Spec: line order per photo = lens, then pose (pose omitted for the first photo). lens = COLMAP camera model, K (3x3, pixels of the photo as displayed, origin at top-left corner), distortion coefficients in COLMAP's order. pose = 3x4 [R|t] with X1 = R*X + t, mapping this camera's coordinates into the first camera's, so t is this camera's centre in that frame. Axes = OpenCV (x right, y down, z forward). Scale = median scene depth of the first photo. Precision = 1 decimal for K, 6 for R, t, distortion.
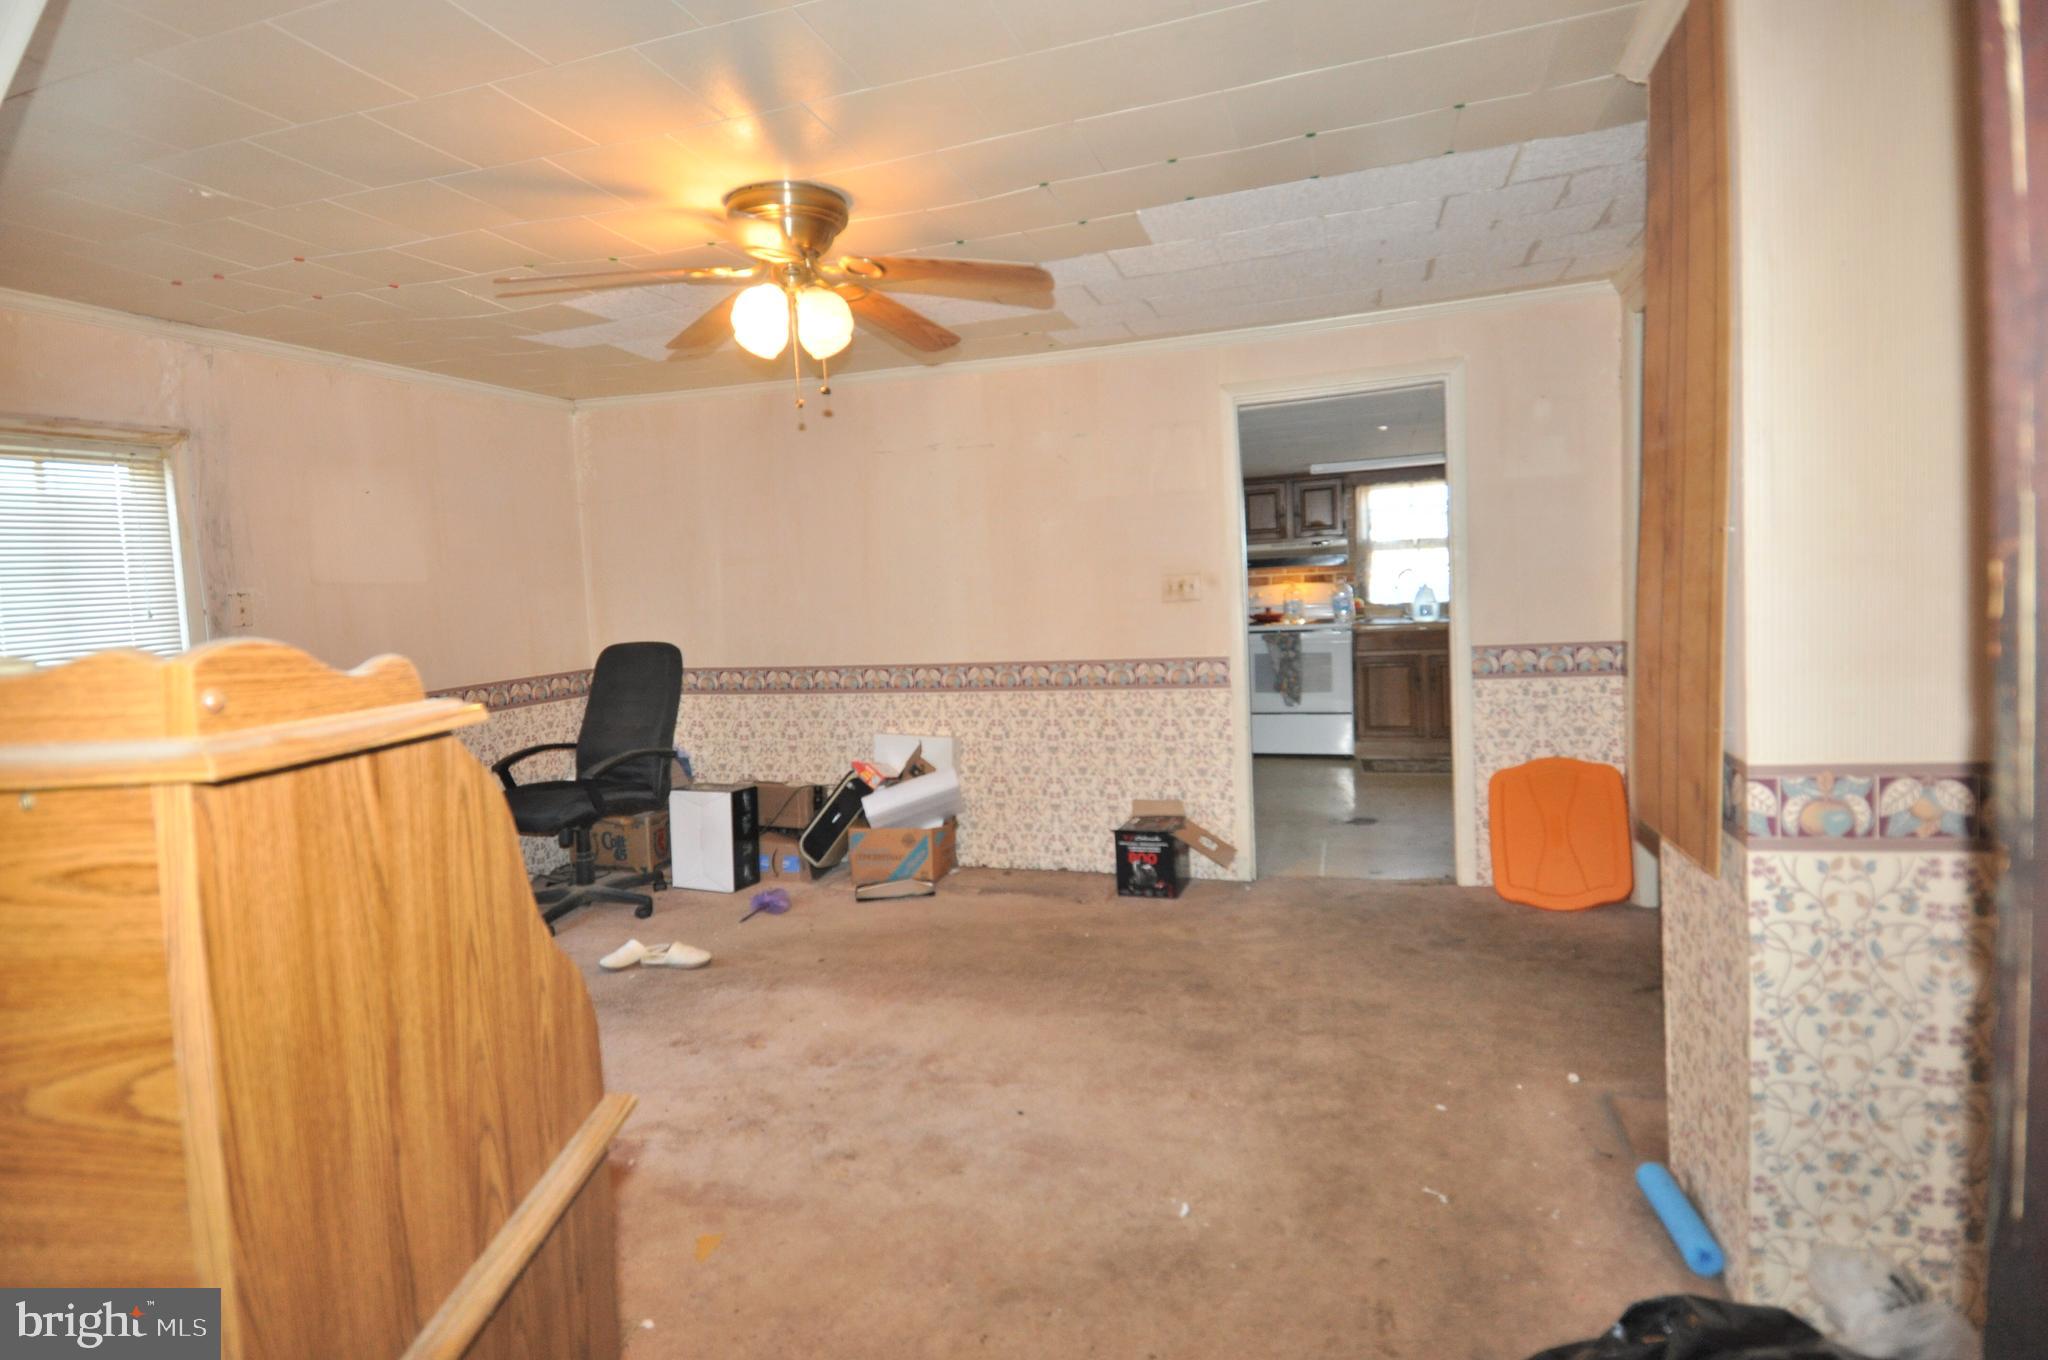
lens RADIAL K [[1062.8, 0, 1012.5], [0, 1062.8, 658.9], [0, 0, 1]] dist [-0.023575, -0.002759]
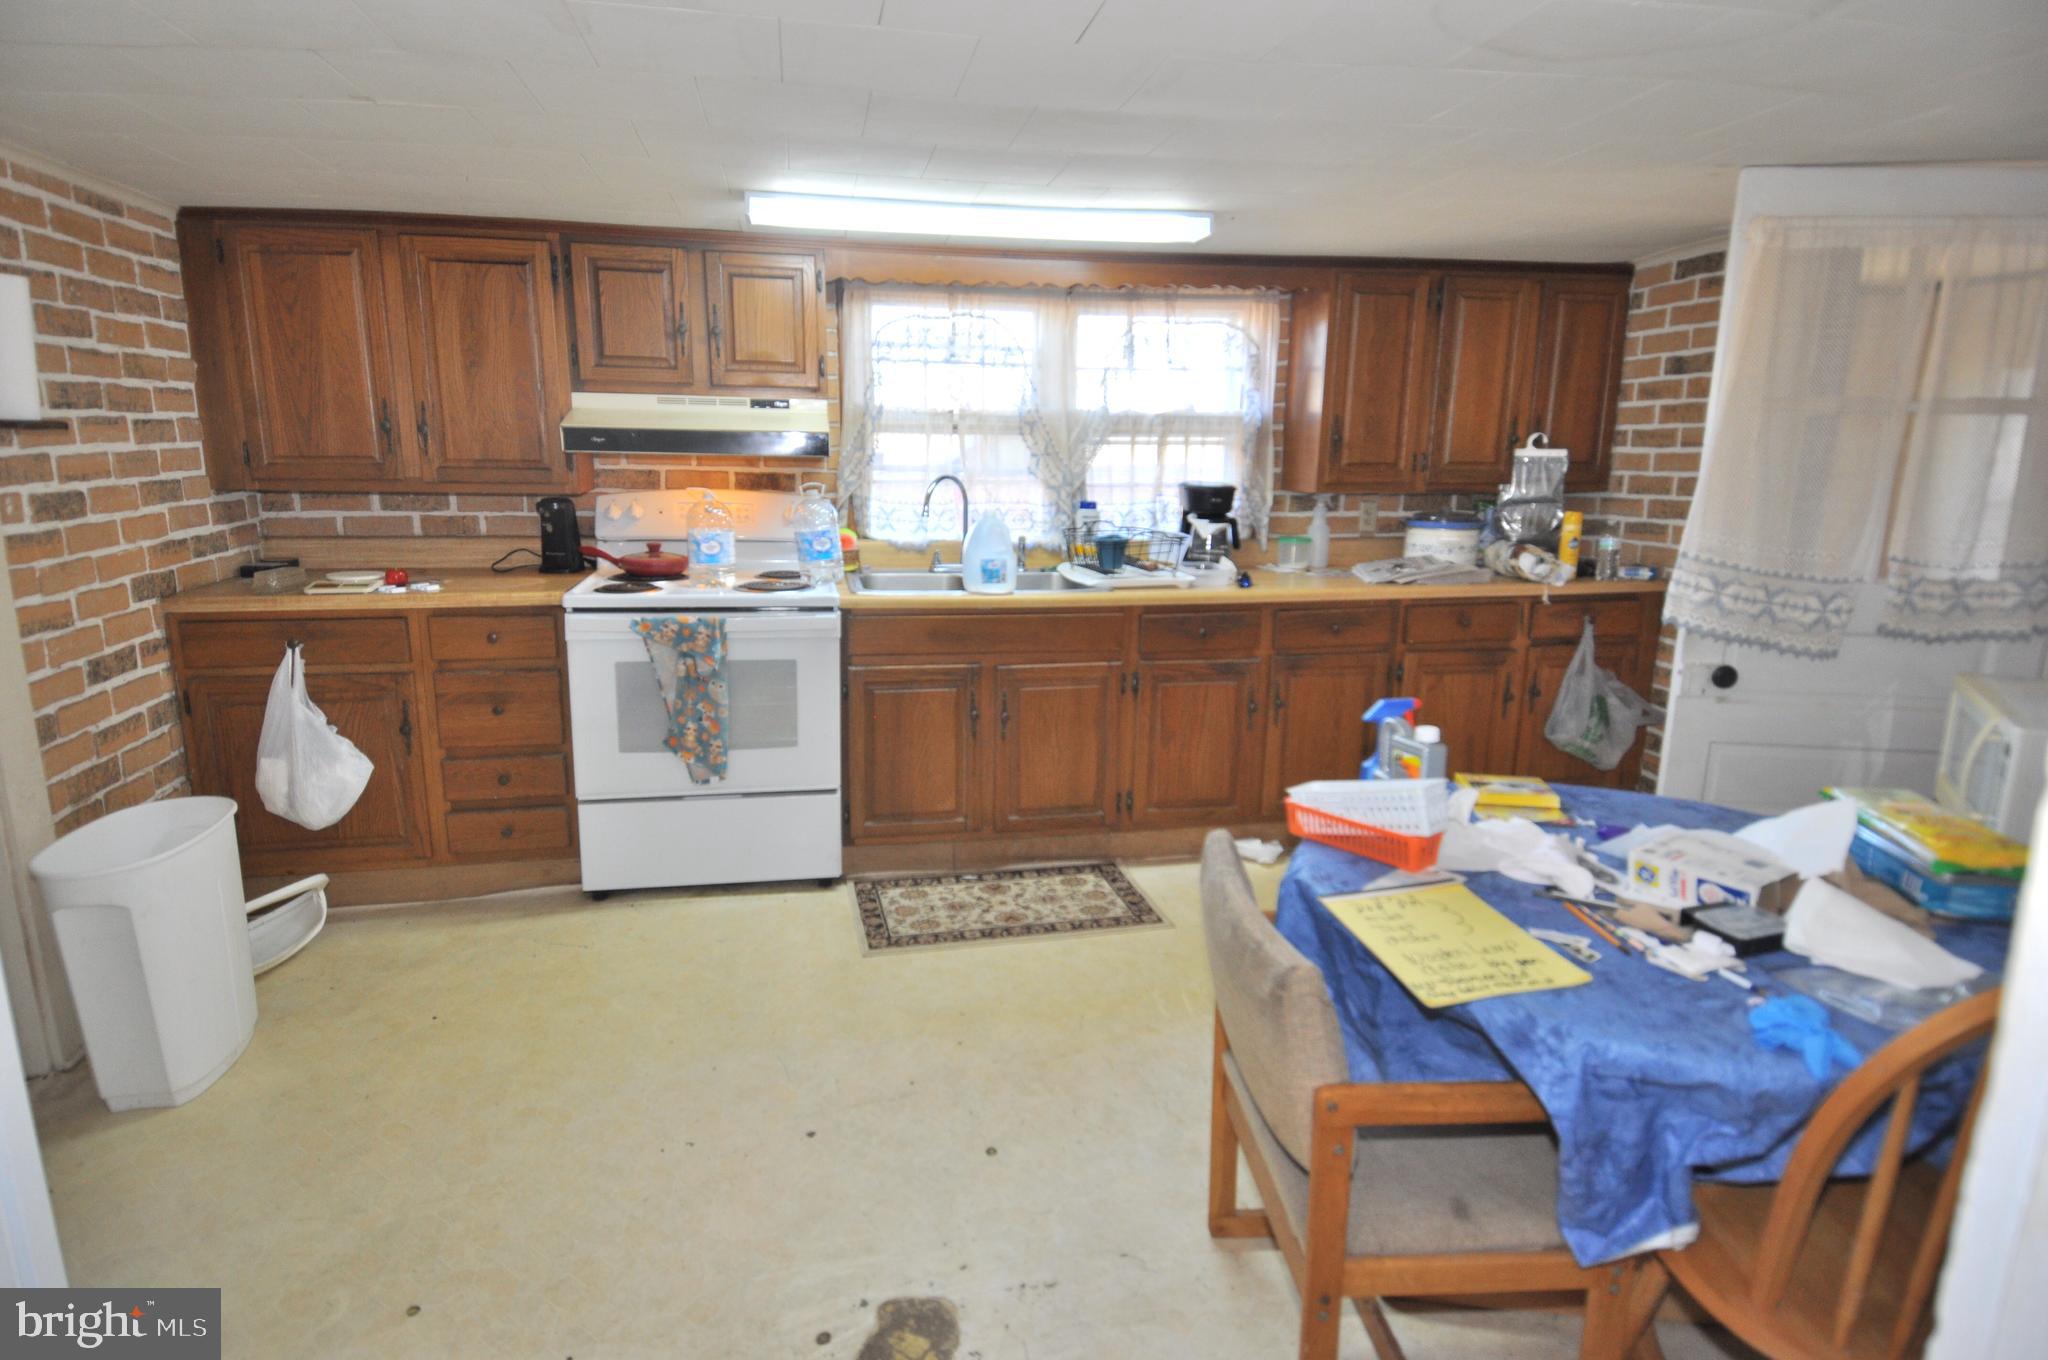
lens RADIAL K [[1062.8, 0, 1016.9], [0, 1062.8, 685.3], [0, 0, 1]] dist [-0.023575, -0.002759]
pose [[0.867985, -0.043860, 0.494649, 0.156710], [-0.022097, 0.991694, 0.126708, -0.050941], [-0.496098, -0.120911, 0.859807, 0.556229]]
